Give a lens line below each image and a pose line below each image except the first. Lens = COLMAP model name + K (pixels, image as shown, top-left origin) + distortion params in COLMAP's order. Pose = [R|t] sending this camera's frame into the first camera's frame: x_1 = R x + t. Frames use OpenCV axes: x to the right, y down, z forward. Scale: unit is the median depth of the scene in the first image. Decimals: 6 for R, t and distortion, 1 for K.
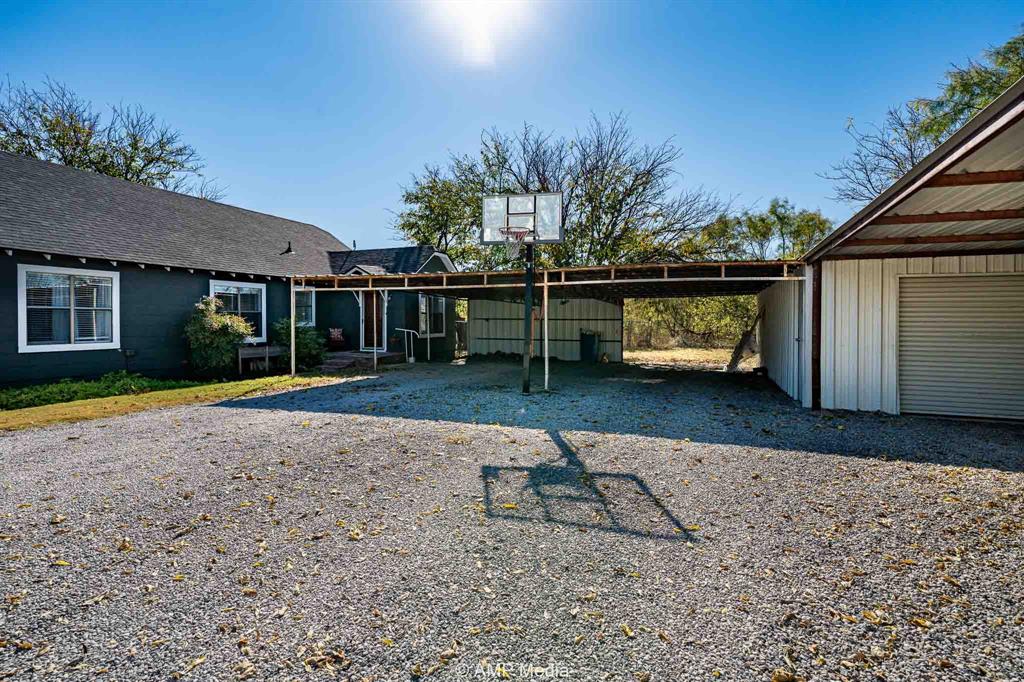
lens RADIAL K [[516.4, 0, 509.7], [0, 516.4, 315.8], [0, 0, 1]] dist [-0.003751, -0.001001]
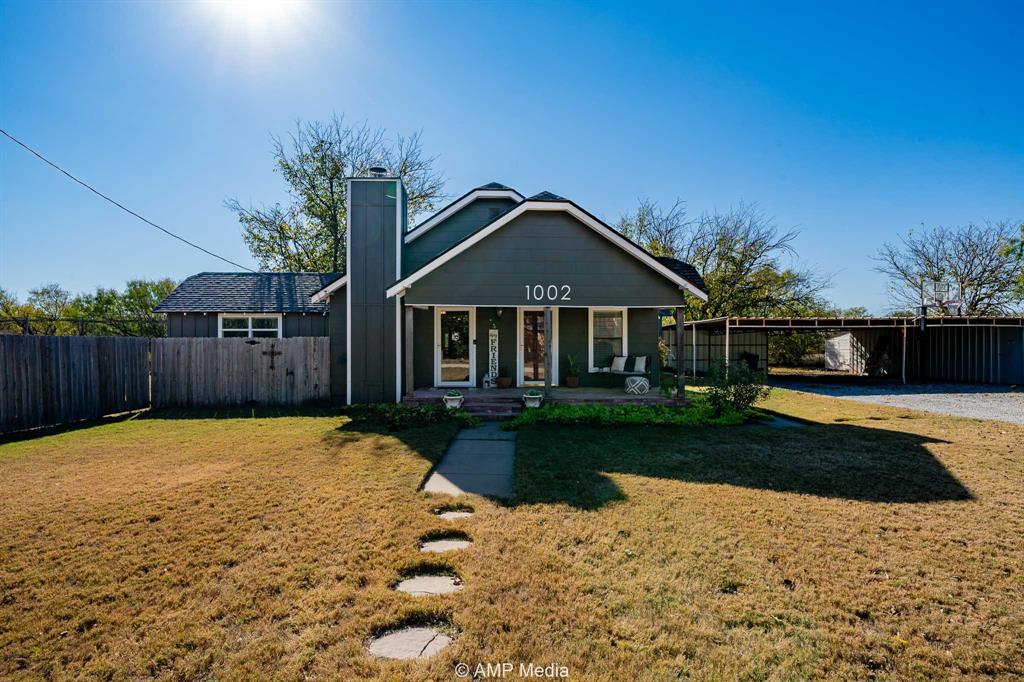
lens RADIAL K [[516.4, 0, 506.2], [0, 516.4, 341.2], [0, 0, 1]] dist [-0.003751, -0.001001]
pose [[0.929393, -0.002429, 0.369083, -0.933271], [0.001905, 0.999997, 0.001784, -0.007447], [-0.369087, -0.000955, 0.929395, -0.081122]]
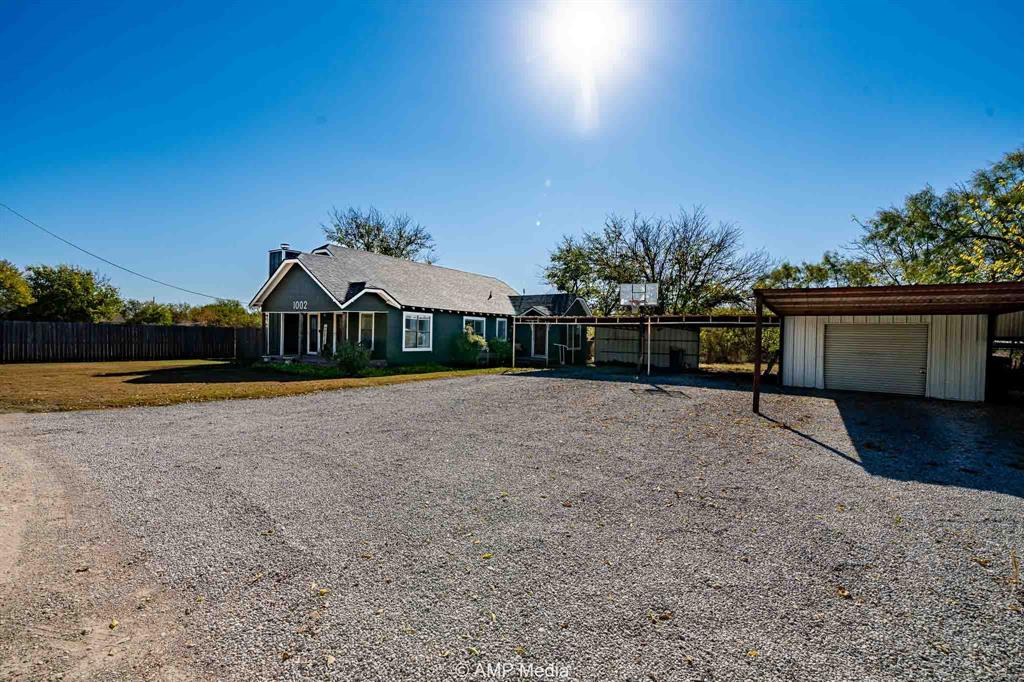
lens RADIAL K [[450.2, 0, 507.9], [0, 450.2, 339.7], [0, 0, 1]] dist [-0.003909, -0.000403]
pose [[0.975400, 0.018288, -0.219682, -0.040072], [-0.015536, 0.999778, 0.014247, -0.006974], [0.219894, -0.010484, 0.975468, -0.405420]]
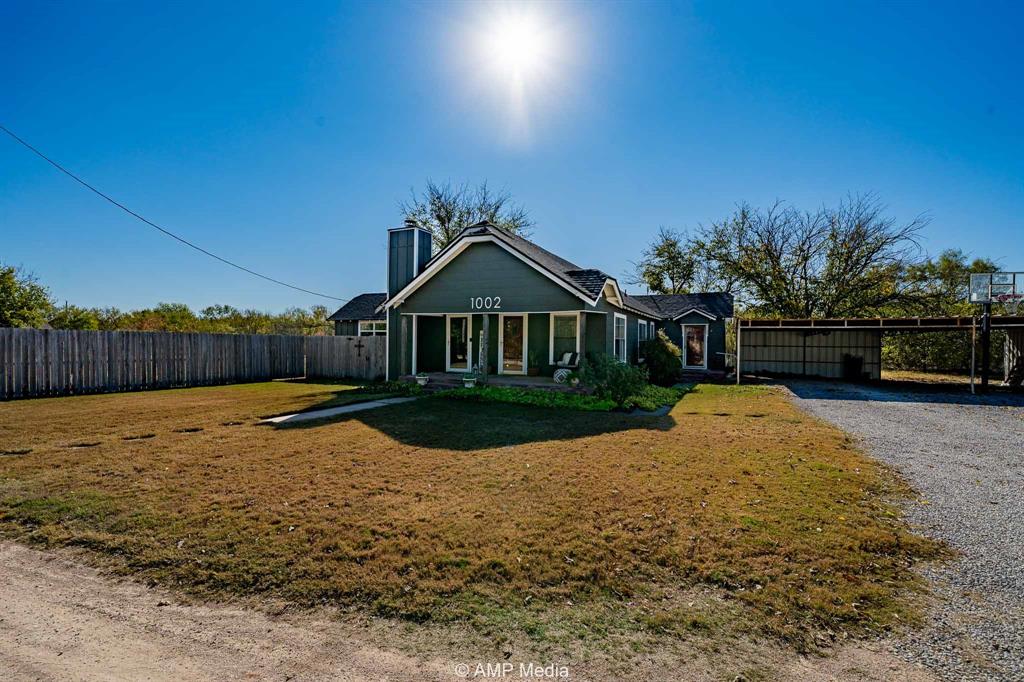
lens RADIAL K [[450.2, 0, 508.2], [0, 450.2, 340.6], [0, 0, 1]] dist [-0.003909, -0.000403]
pose [[0.995973, 0.006538, -0.089414, -0.588033], [-0.006417, 0.999978, 0.001638, -0.005443], [0.089422, -0.001057, 0.995993, -0.225765]]
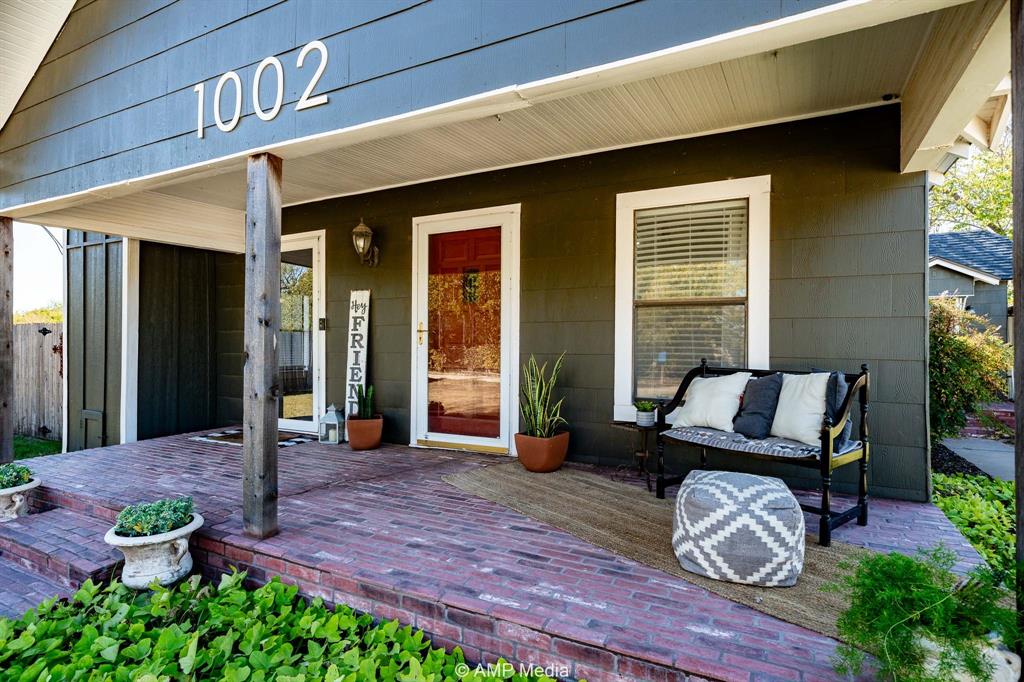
lens RADIAL K [[516.4, 0, 514.5], [0, 516.4, 339.0], [0, 0, 1]] dist [-0.003751, -0.001001]
pose [[0.995736, 0.001408, -0.092242, -0.603031], [-0.002075, 0.999972, -0.007138, 0.004009], [0.092229, 0.007299, 0.995711, 0.305086]]
